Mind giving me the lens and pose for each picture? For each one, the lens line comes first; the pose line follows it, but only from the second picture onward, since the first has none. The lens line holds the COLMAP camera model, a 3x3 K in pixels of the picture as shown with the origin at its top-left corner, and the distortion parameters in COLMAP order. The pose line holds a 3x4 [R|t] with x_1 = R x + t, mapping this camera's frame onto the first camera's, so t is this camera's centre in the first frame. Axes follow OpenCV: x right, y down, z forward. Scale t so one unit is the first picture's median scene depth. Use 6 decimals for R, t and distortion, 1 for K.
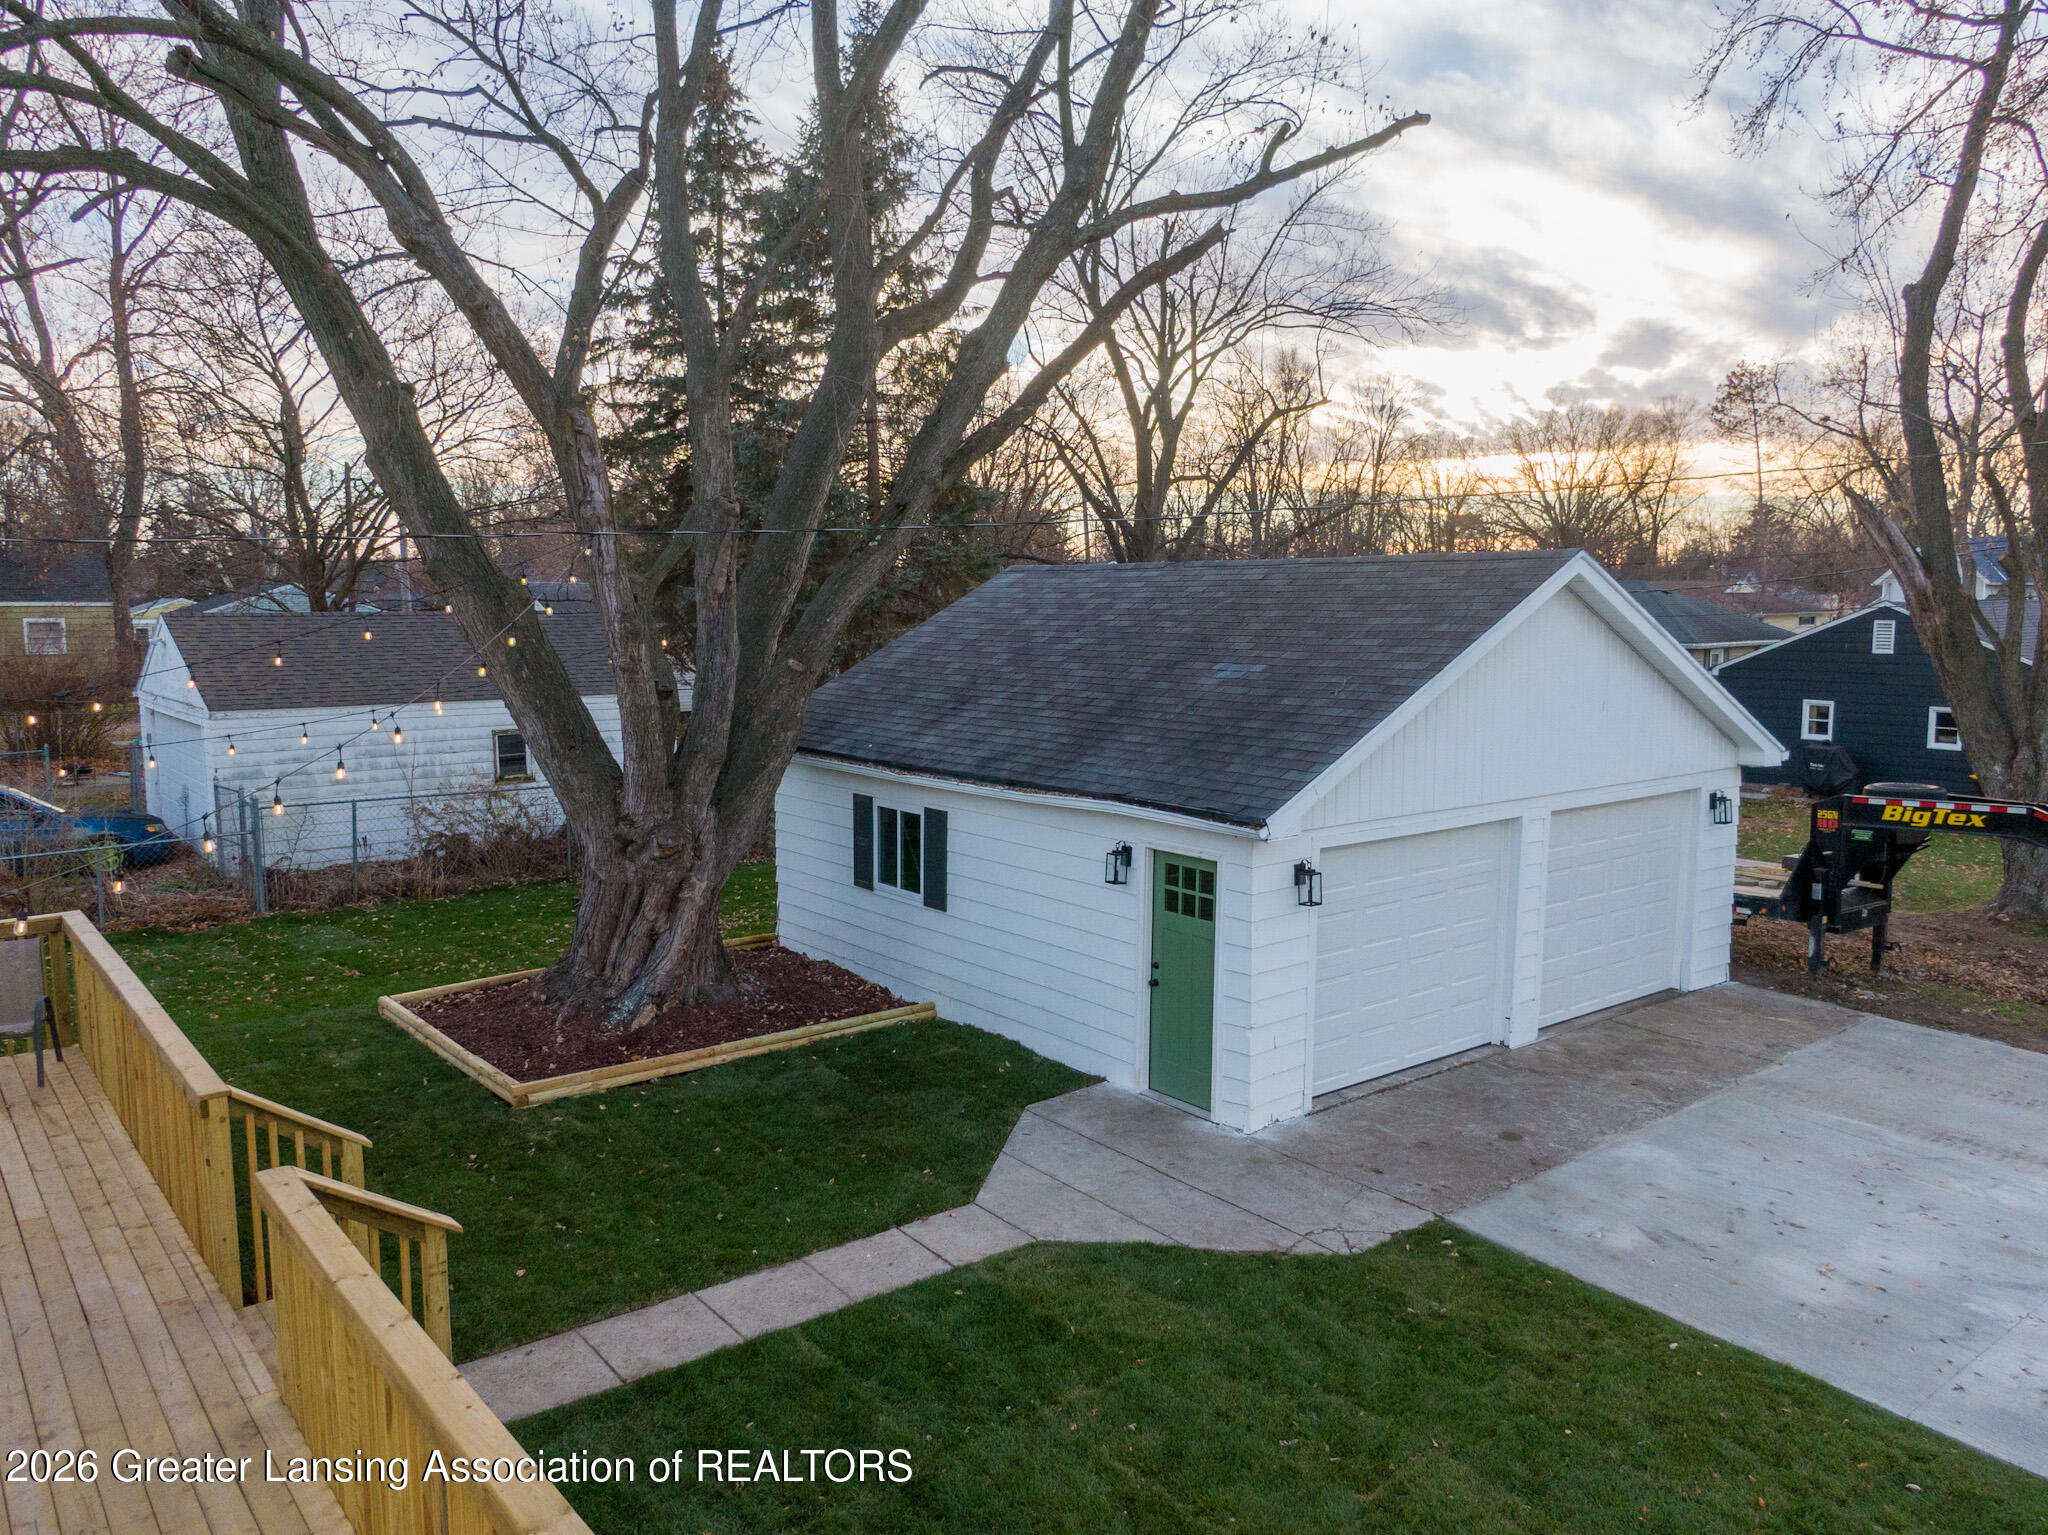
lens RADIAL K [[1452.7, 0, 1024.0], [0, 1452.7, 767.5], [0, 0, 1]] dist [0.015134, -0.032755]
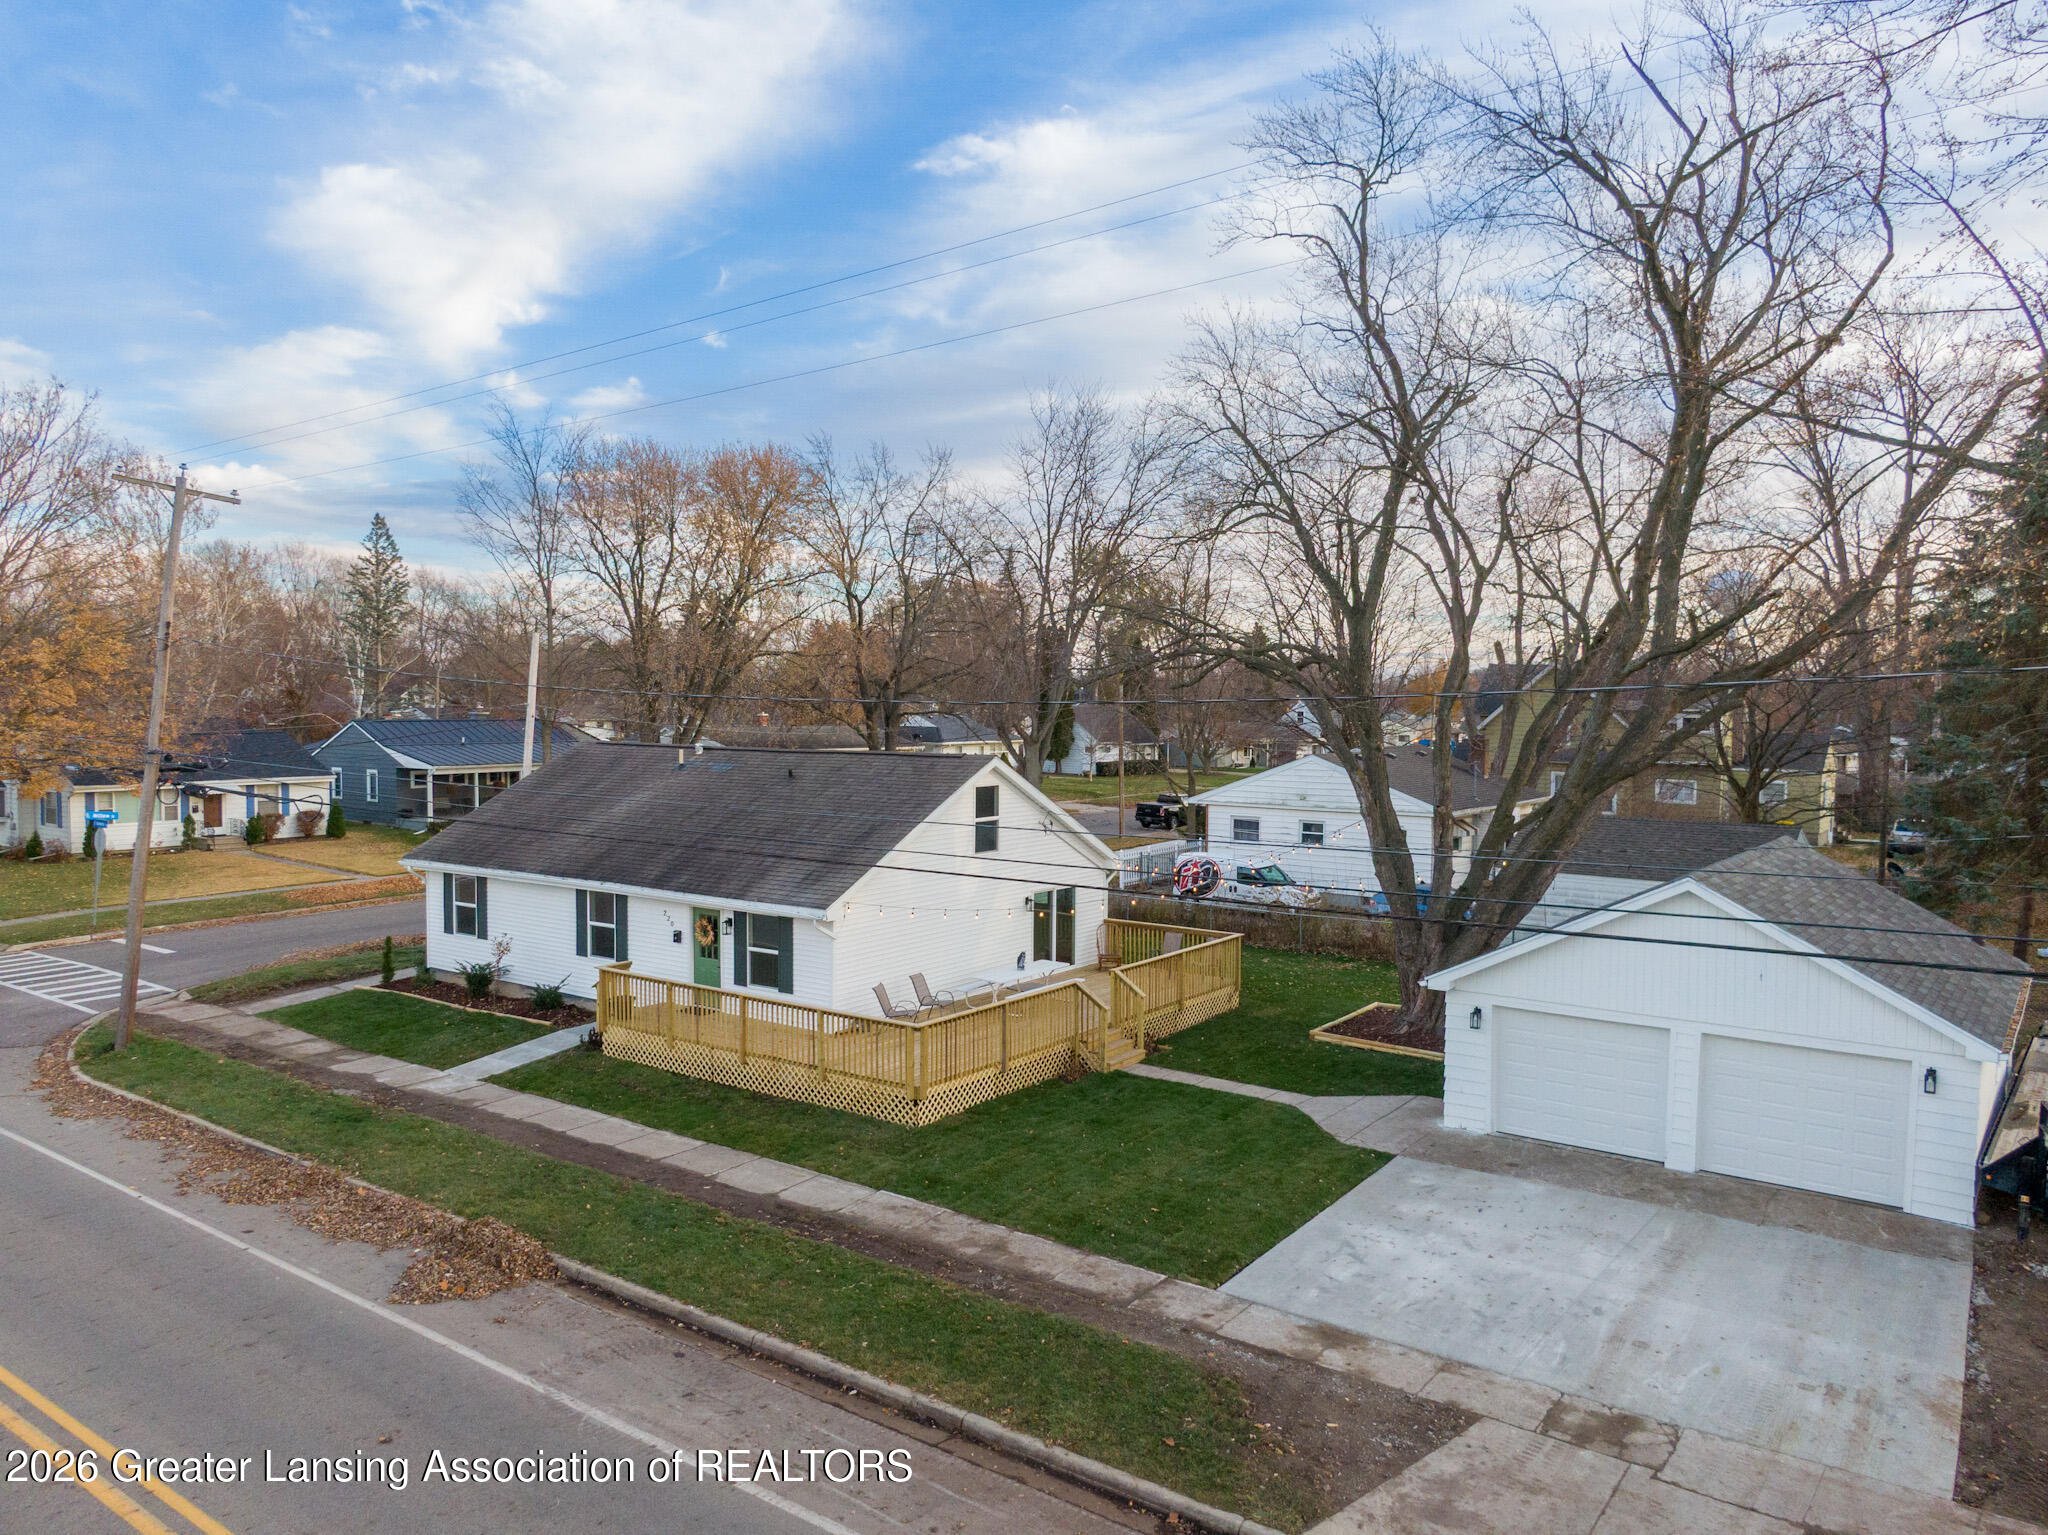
lens RADIAL K [[1449.5, 0, 1025.6], [0, 1449.5, 735.0], [0, 0, 1]] dist [0.001934, -0.007742]
pose [[0.261643, 0.033007, -0.964600, 1.963253], [-0.114716, 0.993394, 0.002876, -0.249599], [0.958323, 0.109903, 0.263701, -0.219008]]
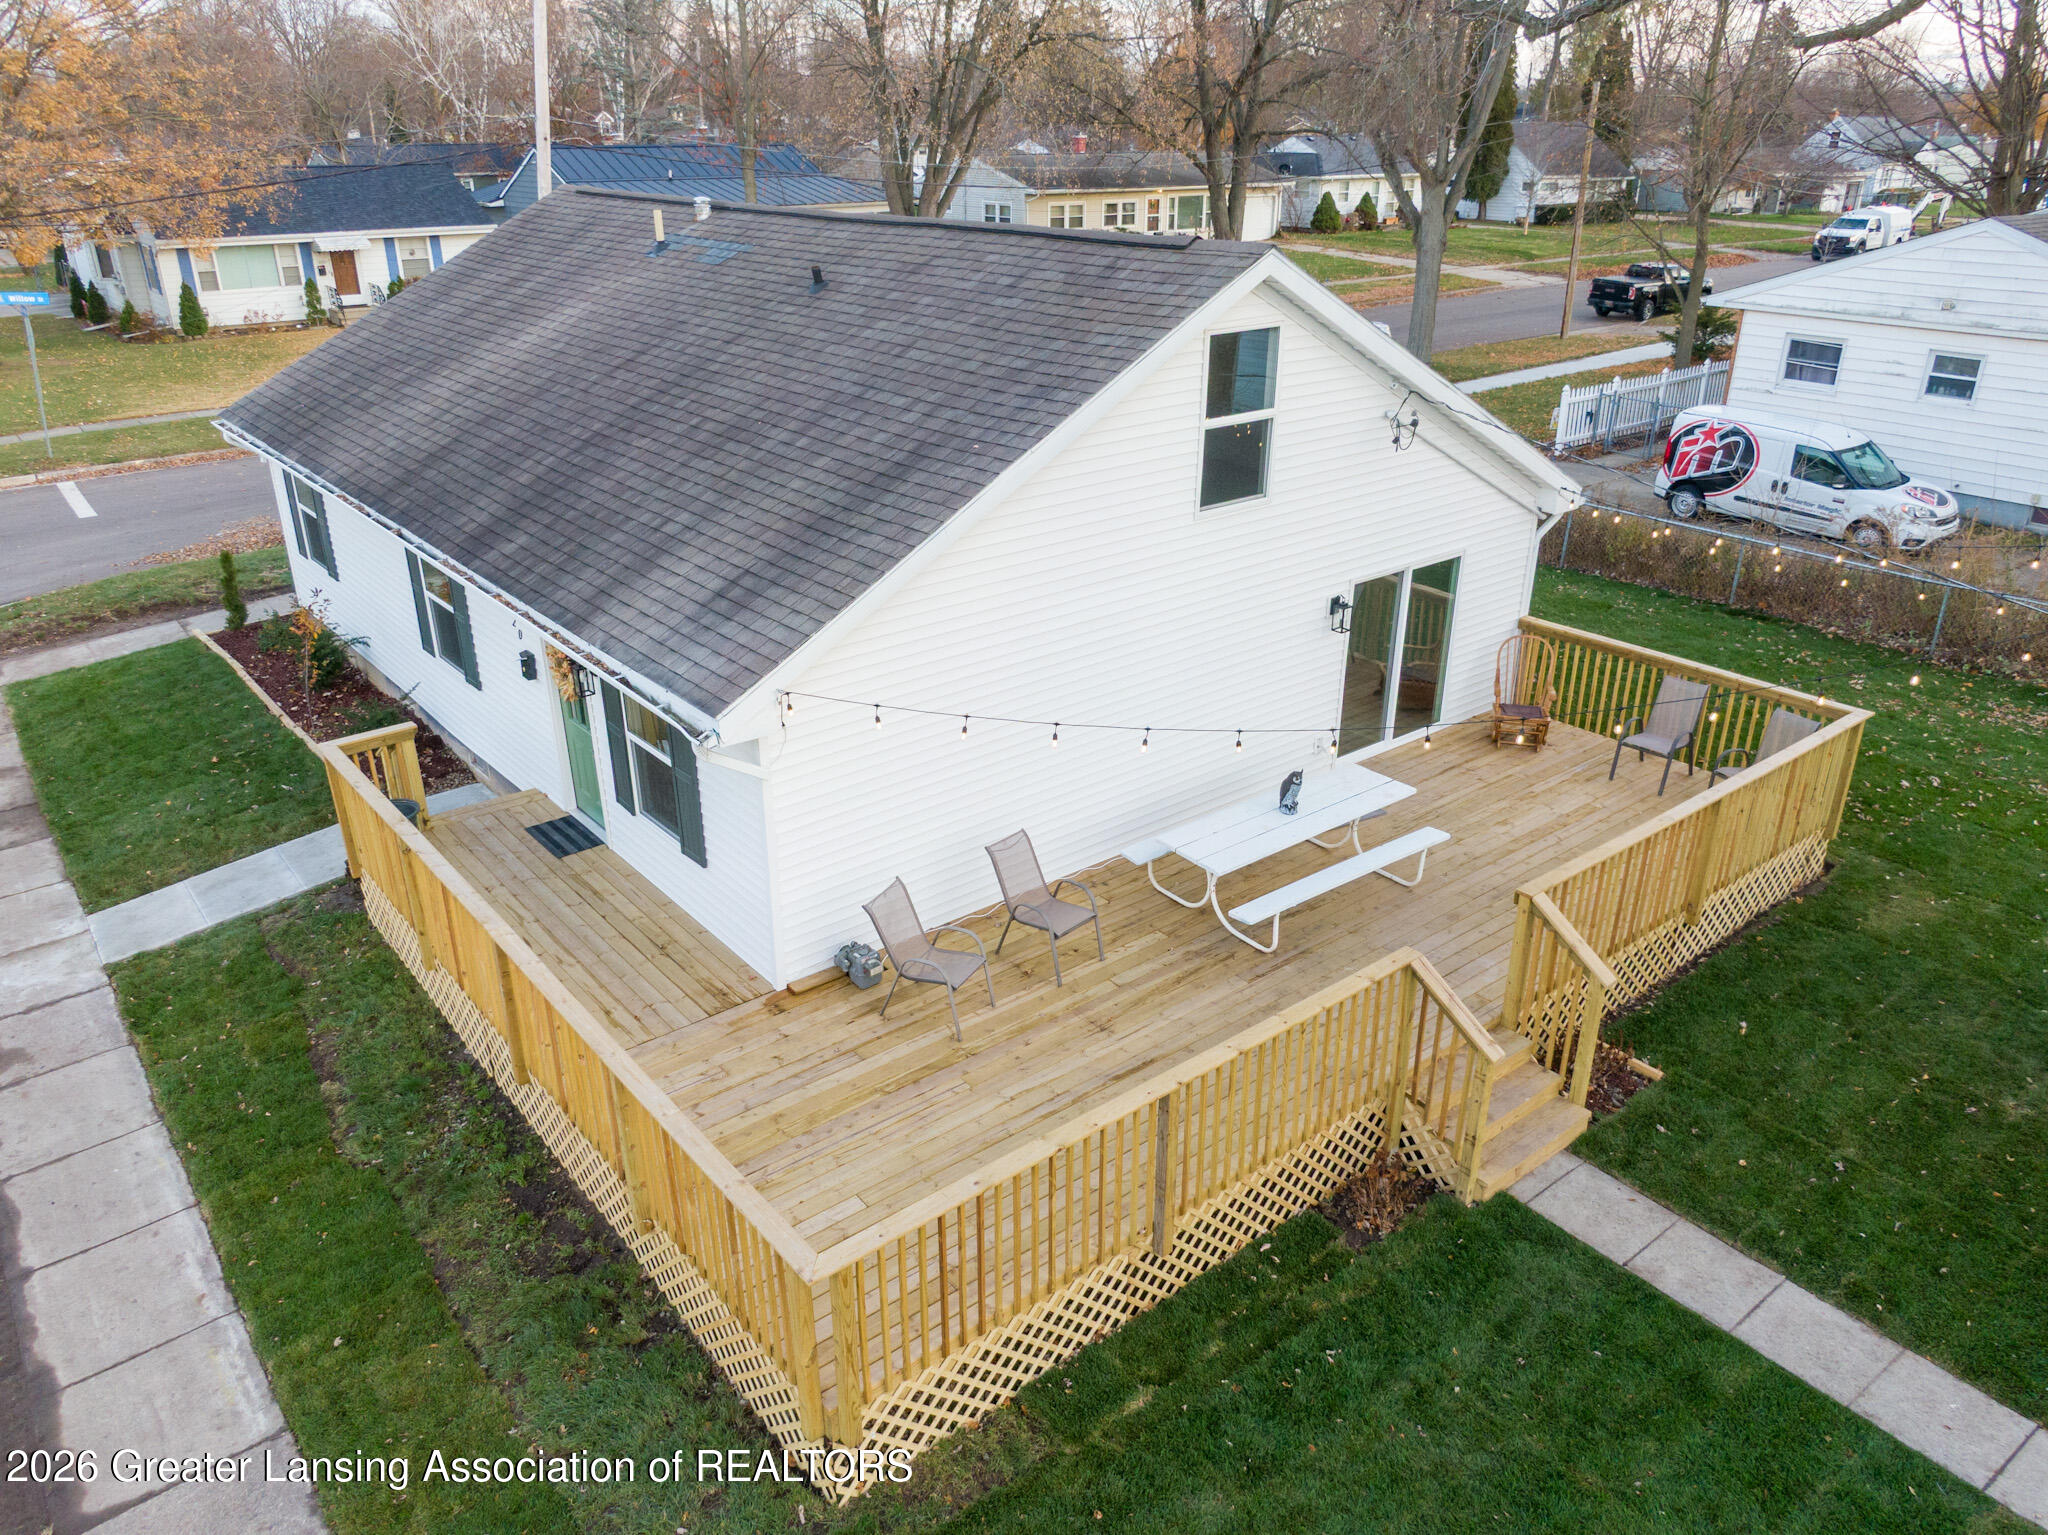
lens RADIAL K [[1442.9, 0, 1025.7], [0, 1442.9, 774.4], [0, 0, 1]] dist [0.021727, -0.046267]
pose [[-0.001310, 0.420344, -0.907364, 0.430475], [-0.110203, 0.901777, 0.417915, -0.266265], [0.993908, 0.100541, 0.045142, 0.257930]]
